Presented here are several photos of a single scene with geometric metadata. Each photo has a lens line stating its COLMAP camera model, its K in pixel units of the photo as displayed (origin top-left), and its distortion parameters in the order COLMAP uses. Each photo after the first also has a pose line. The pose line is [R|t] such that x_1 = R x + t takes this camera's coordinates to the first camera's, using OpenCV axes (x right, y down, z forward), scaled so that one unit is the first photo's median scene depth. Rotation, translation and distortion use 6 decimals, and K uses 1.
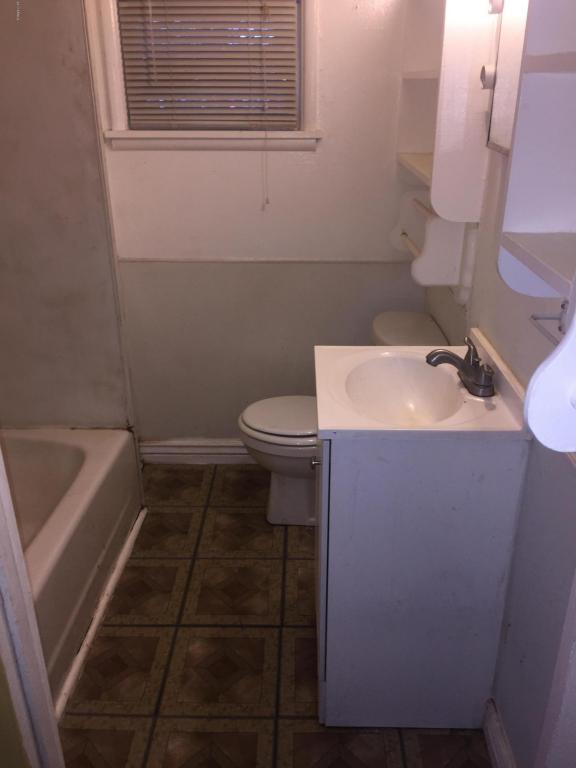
lens RADIAL K [[657.8, 0, 285.7], [0, 657.8, 388.1], [0, 0, 1]] dist [0.071636, -0.081786]
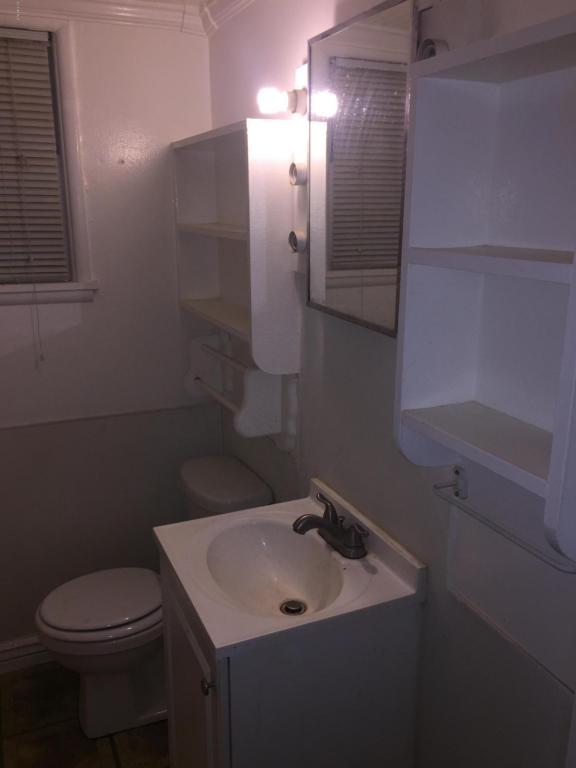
lens RADIAL K [[657.8, 0, 285.7], [0, 657.8, 388.1], [0, 0, 1]] dist [0.071636, -0.081786]
pose [[0.904795, -0.106365, 0.412350, -0.113805], [0.170263, 0.977898, -0.121351, -0.089510], [-0.390329, 0.180005, 0.902907, 0.091356]]
